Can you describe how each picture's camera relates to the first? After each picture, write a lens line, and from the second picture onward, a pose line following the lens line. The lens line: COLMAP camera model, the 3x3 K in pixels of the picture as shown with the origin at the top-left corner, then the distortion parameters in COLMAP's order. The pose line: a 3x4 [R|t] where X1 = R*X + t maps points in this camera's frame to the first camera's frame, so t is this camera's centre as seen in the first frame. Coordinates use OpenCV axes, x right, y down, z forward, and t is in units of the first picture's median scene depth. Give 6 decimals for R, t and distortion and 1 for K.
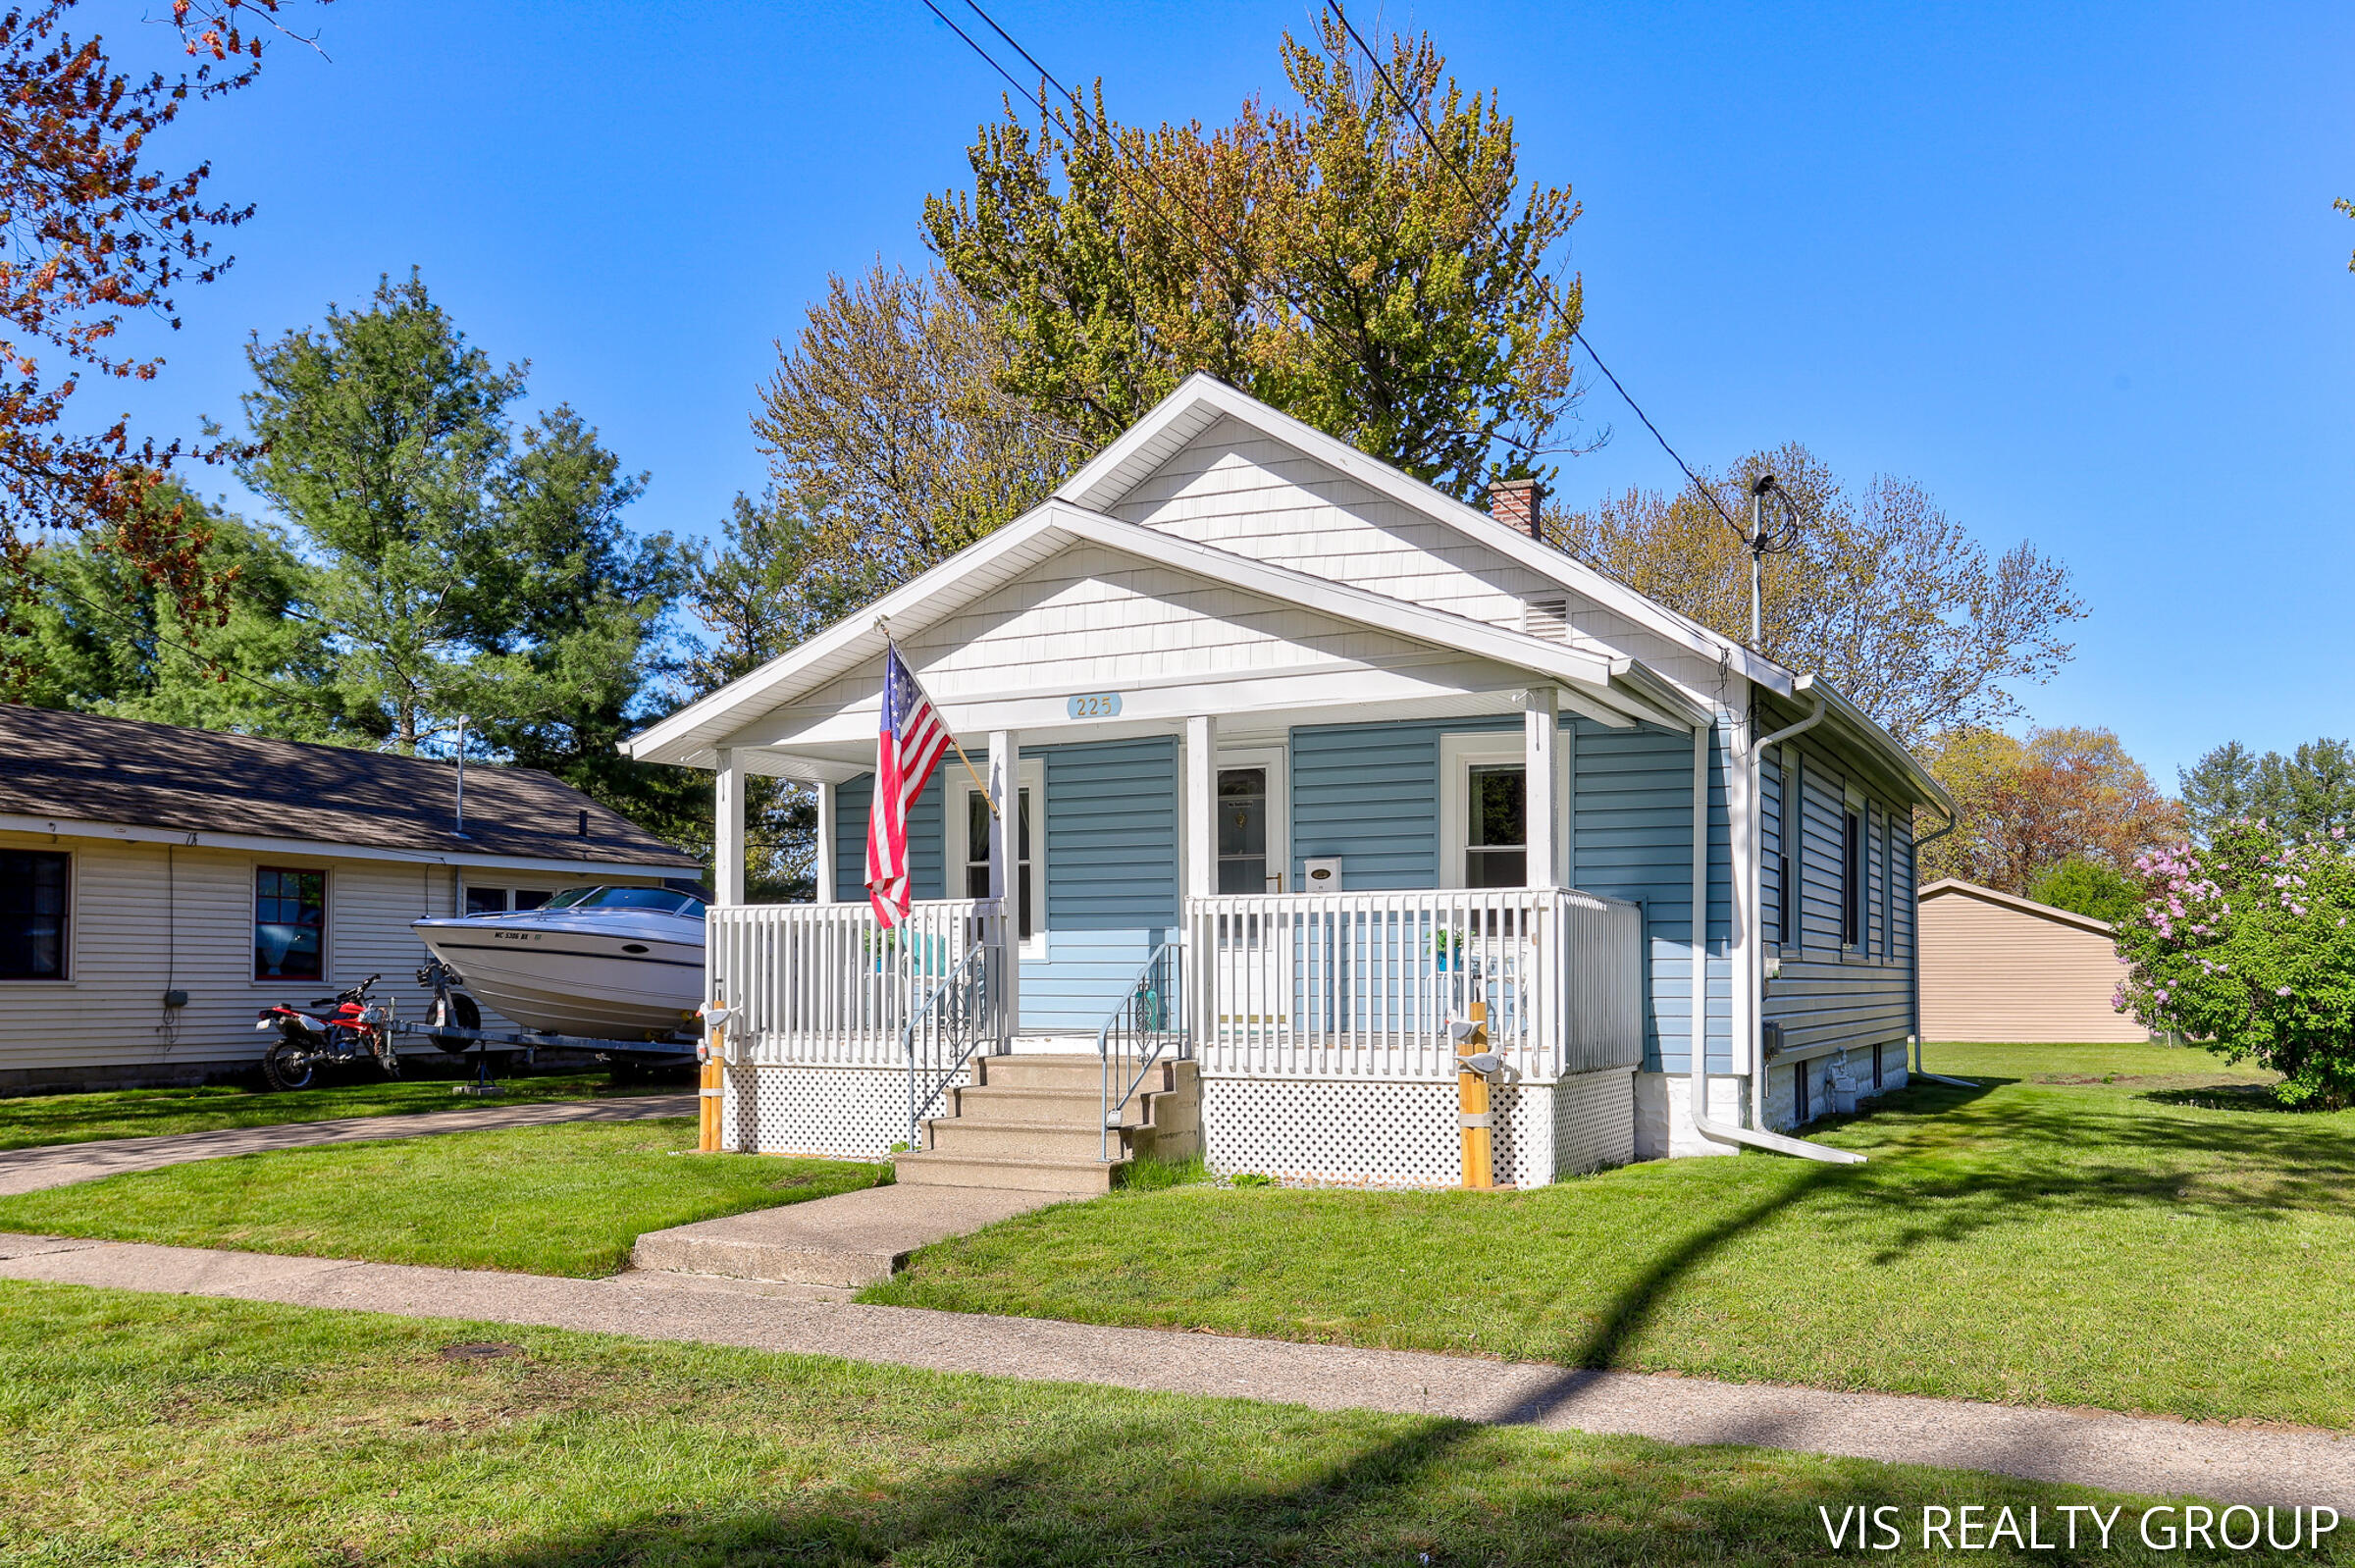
lens RADIAL K [[1934.6, 0, 1180.8], [0, 1934.6, 870.4], [0, 0, 1]] dist [0.033430, -0.001114]
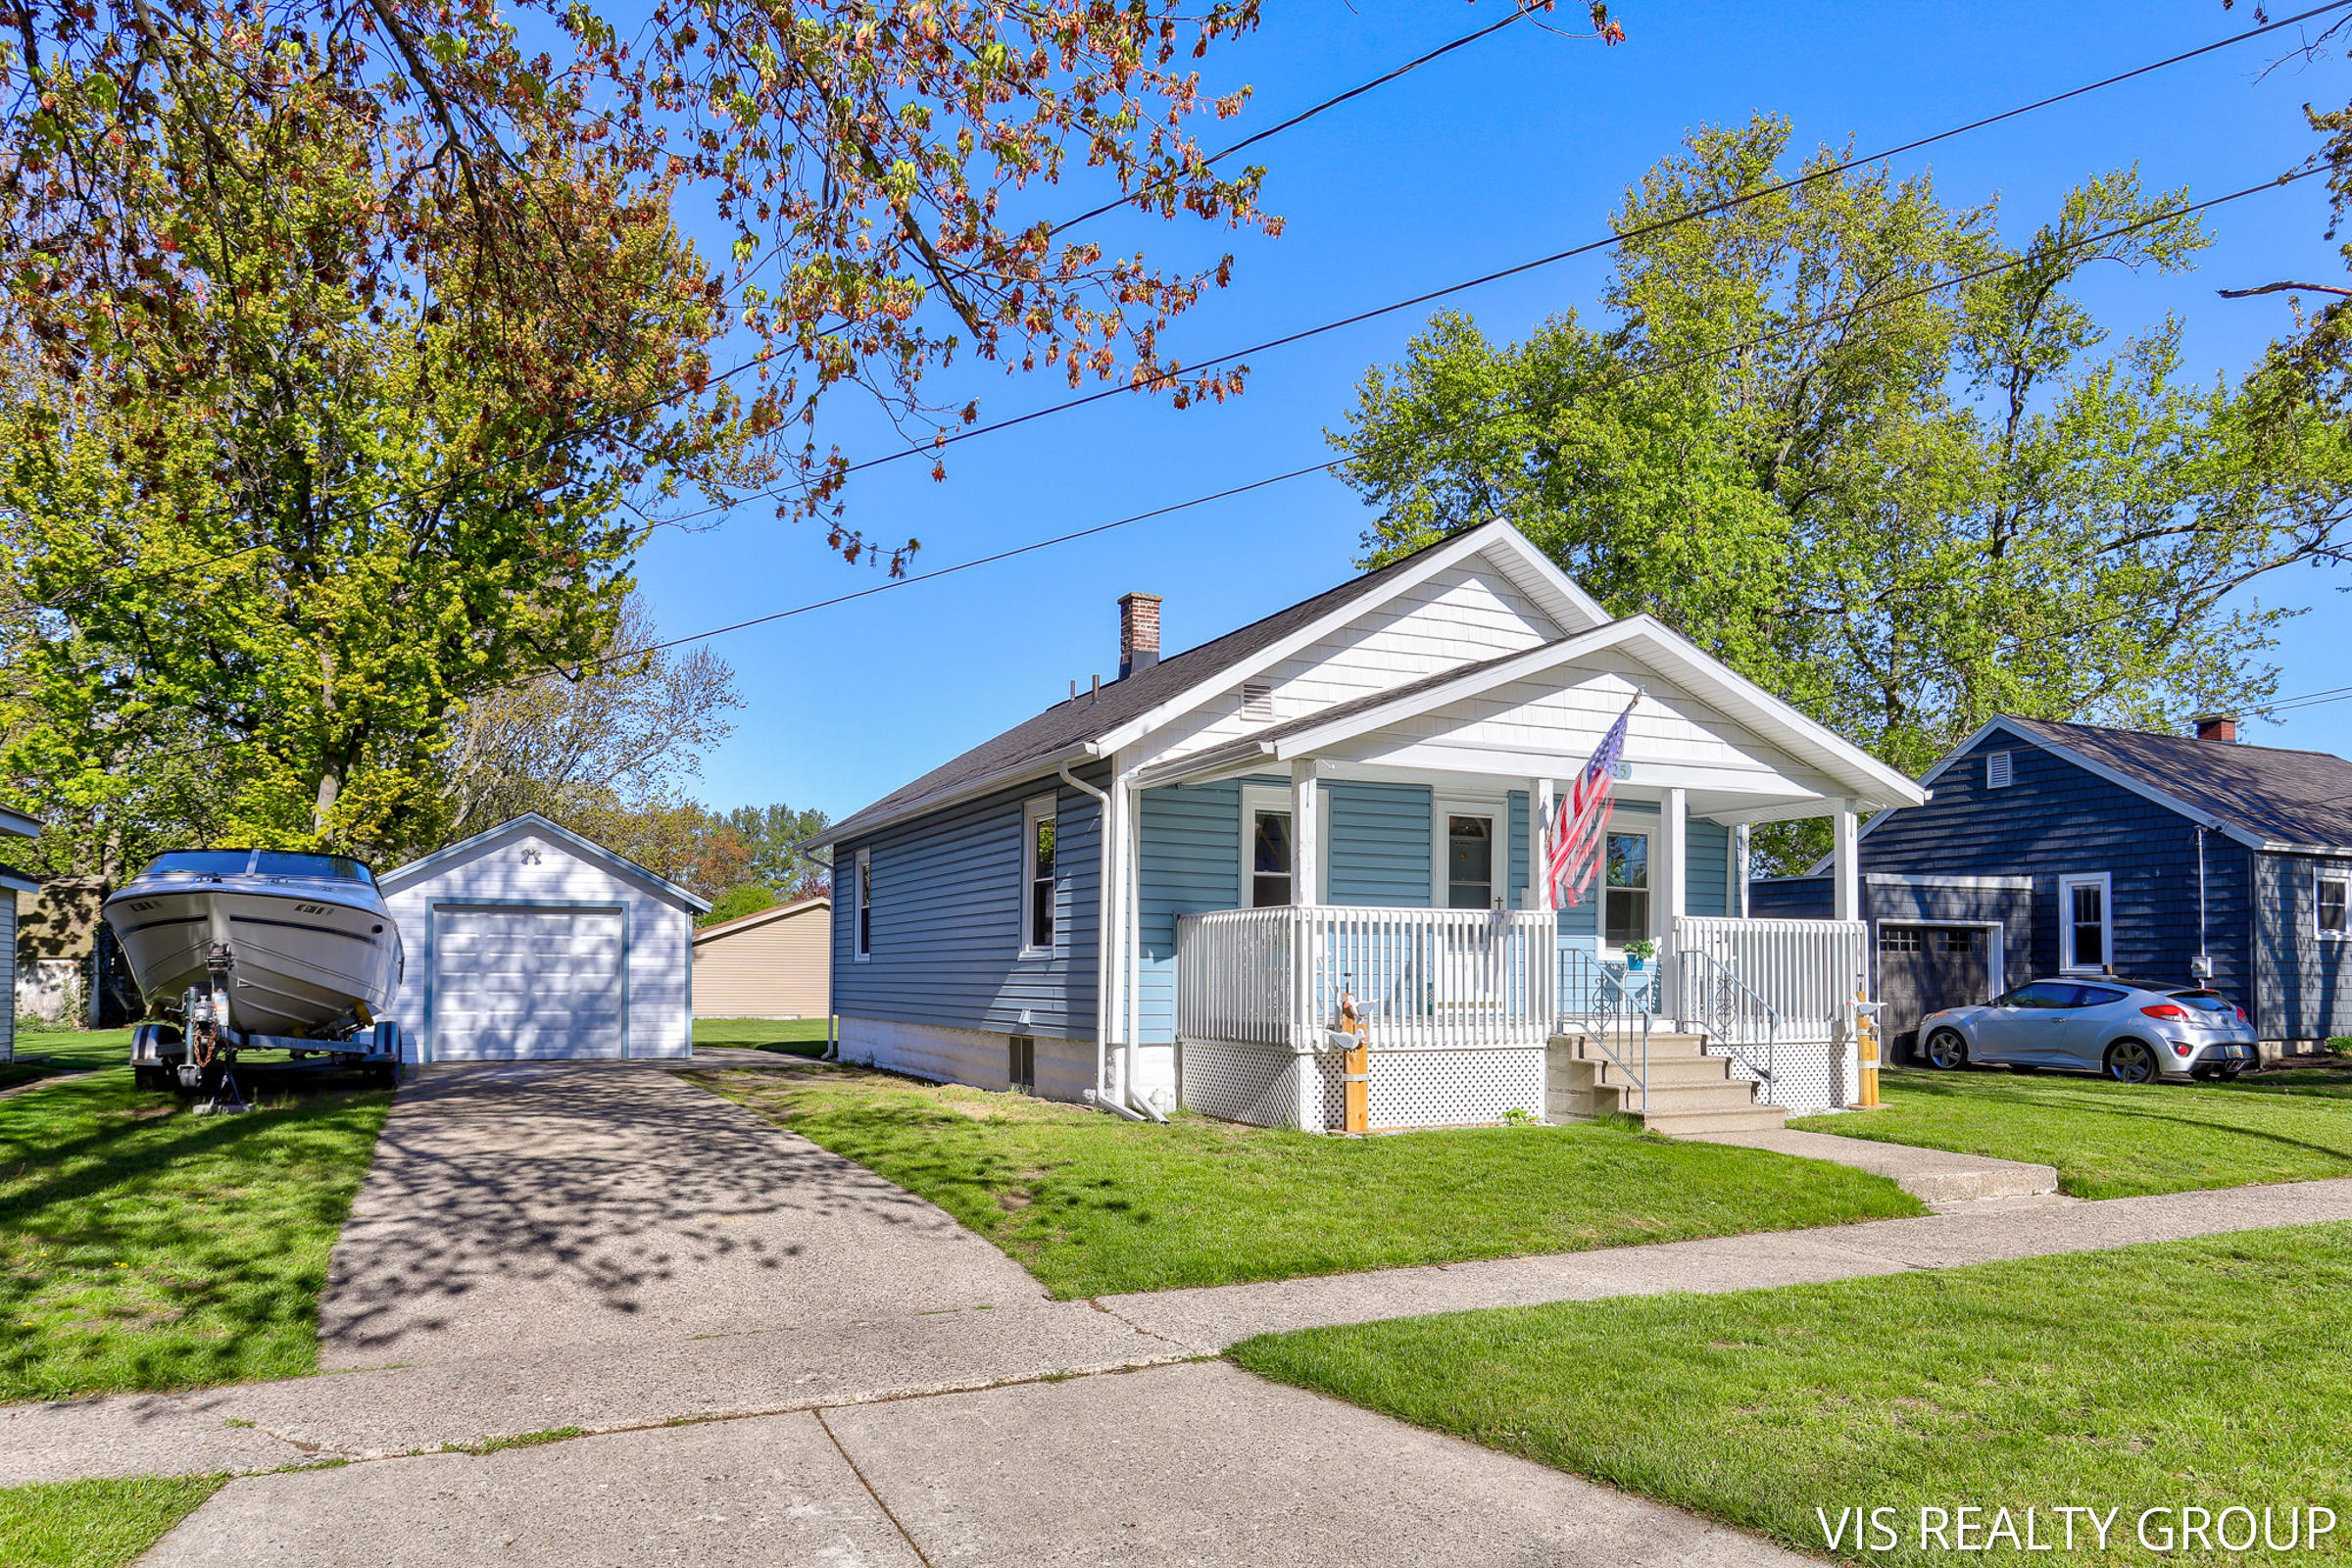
lens RADIAL K [[1529.6, 0, 1179.0], [0, 1529.6, 869.5], [0, 0, 1]] dist [0.003633, 0.002095]
pose [[0.619736, 0.057099, 0.782730, -0.965821], [-0.053453, 0.998105, -0.030488, 0.028699], [-0.782988, -0.022945, 0.621614, 0.534494]]
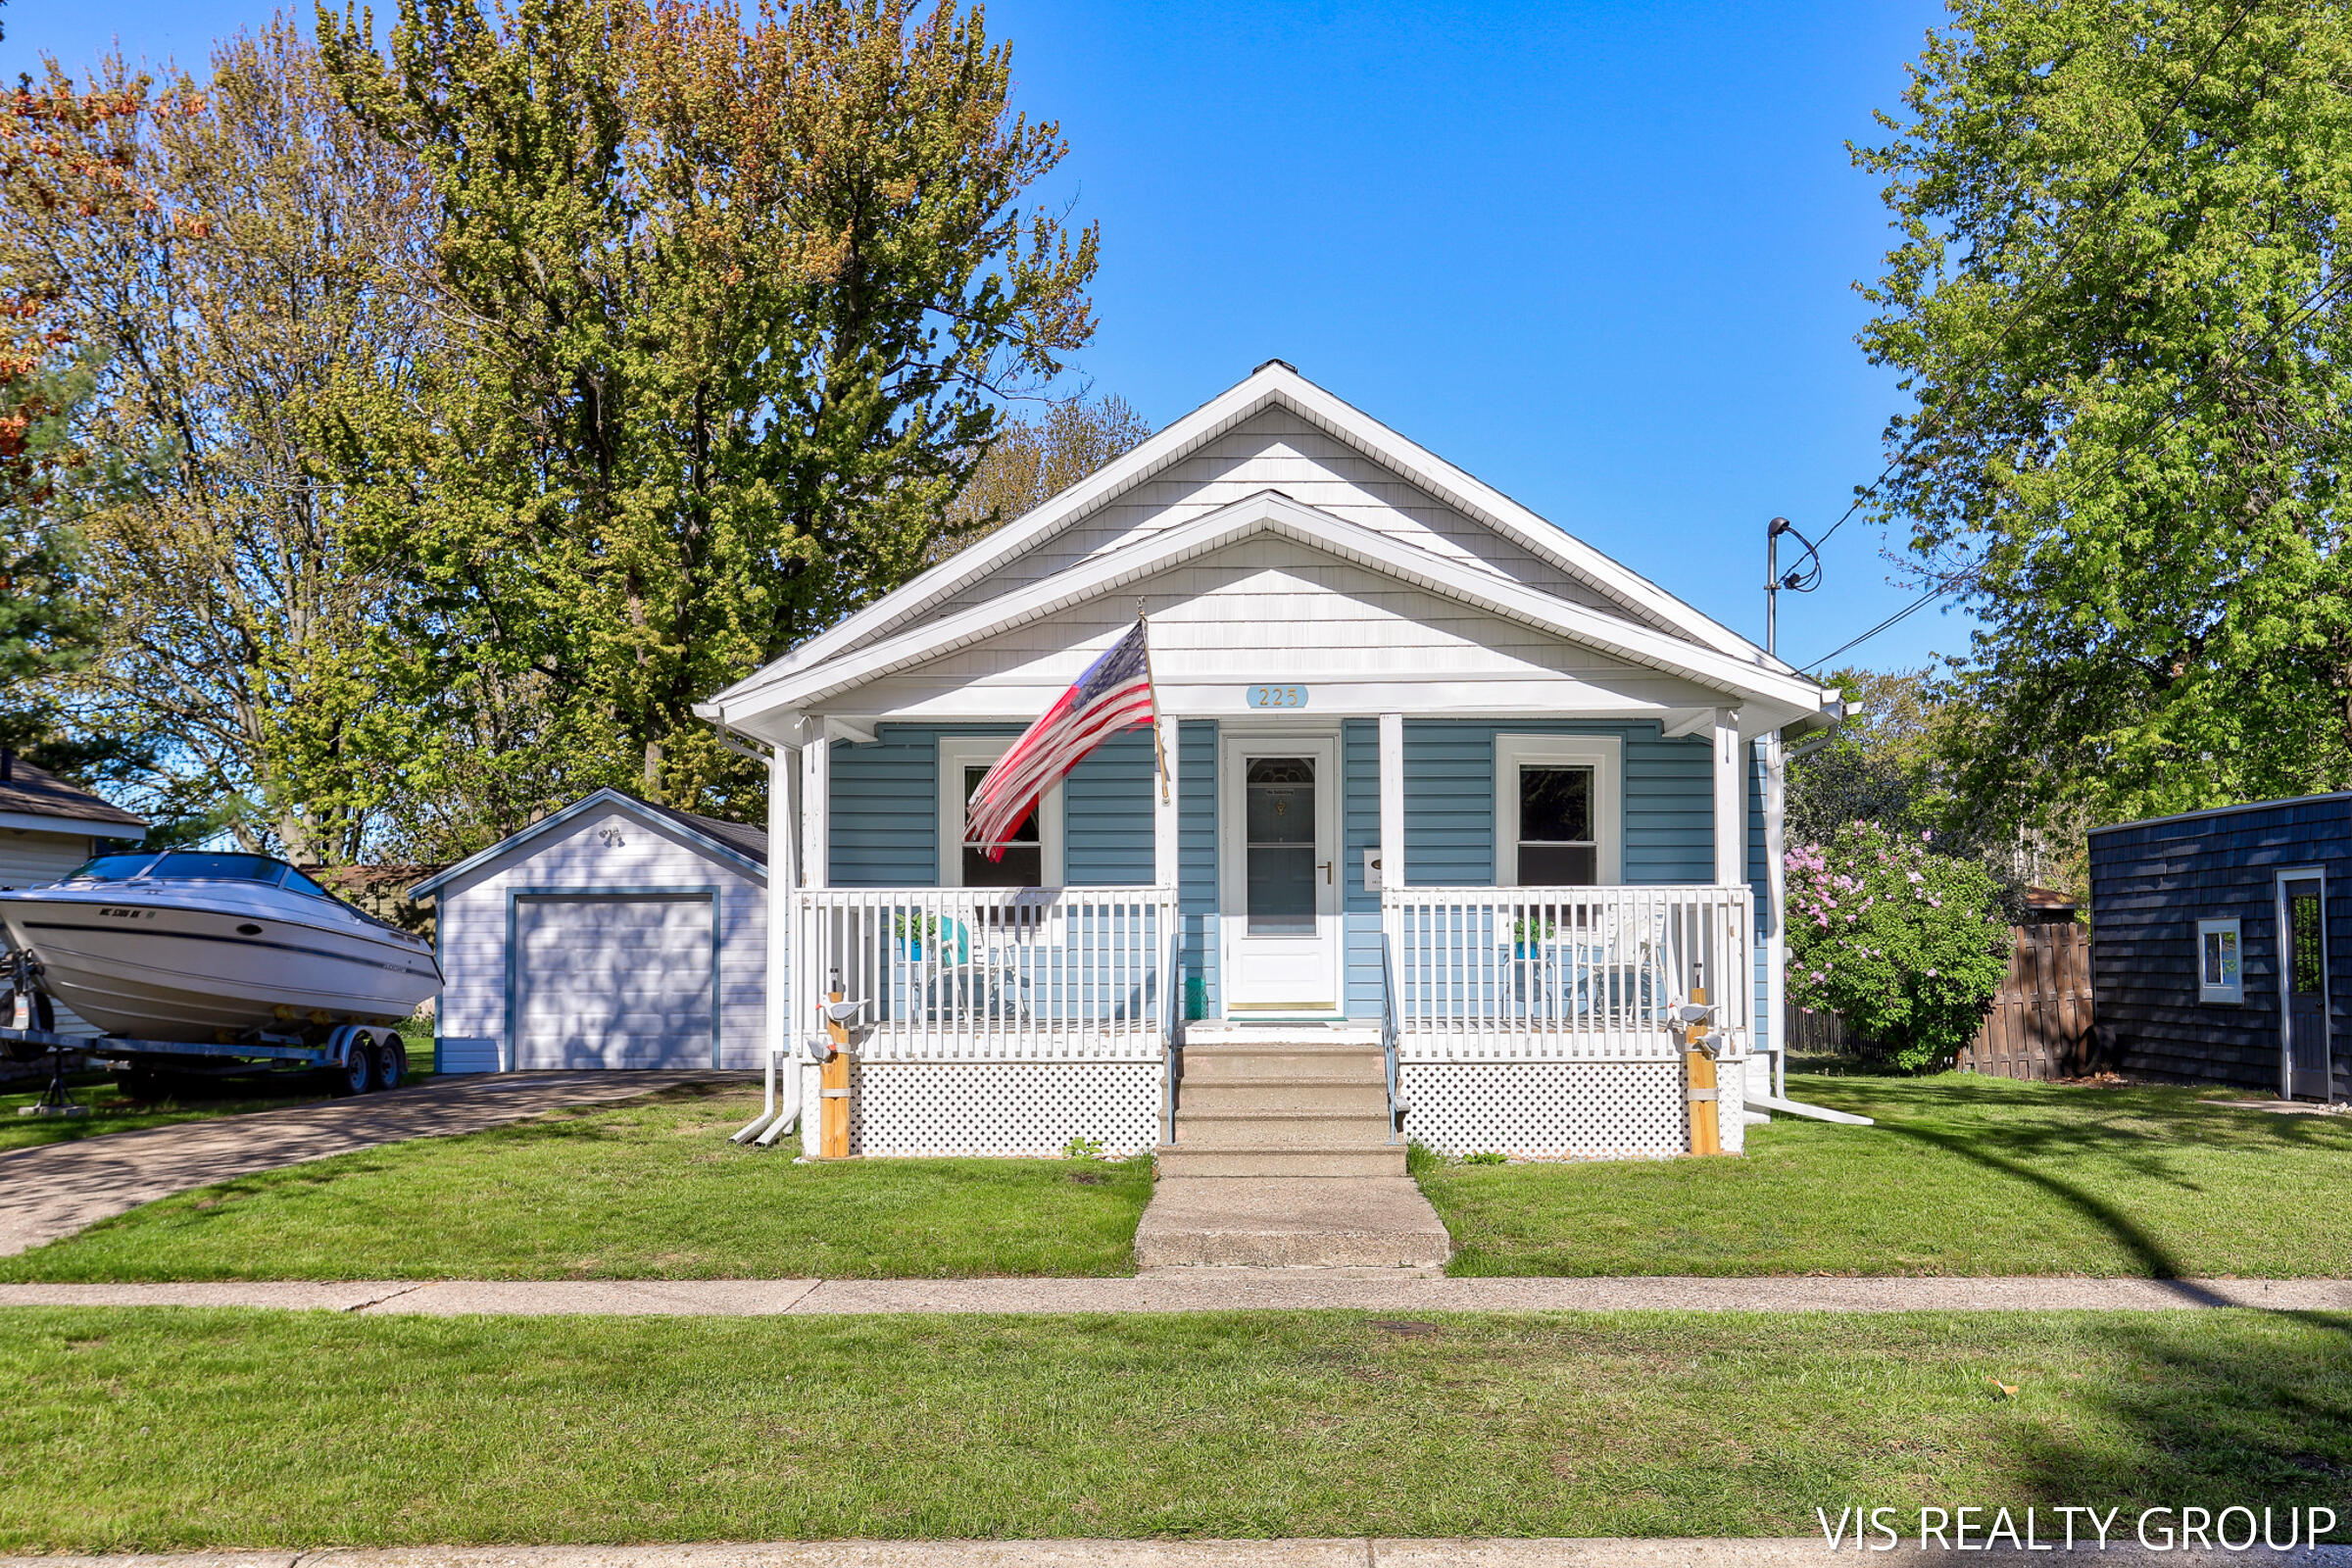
lens RADIAL K [[2251.6, 0, 1176.0], [0, 2251.6, 784.0], [0, 0, 1]] dist [0.019572, 0.009534]
pose [[0.902171, 0.031768, 0.430208, -0.548977], [-0.022959, 0.999407, -0.025653, -0.007556], [-0.430768, 0.013266, 0.902365, -0.032117]]
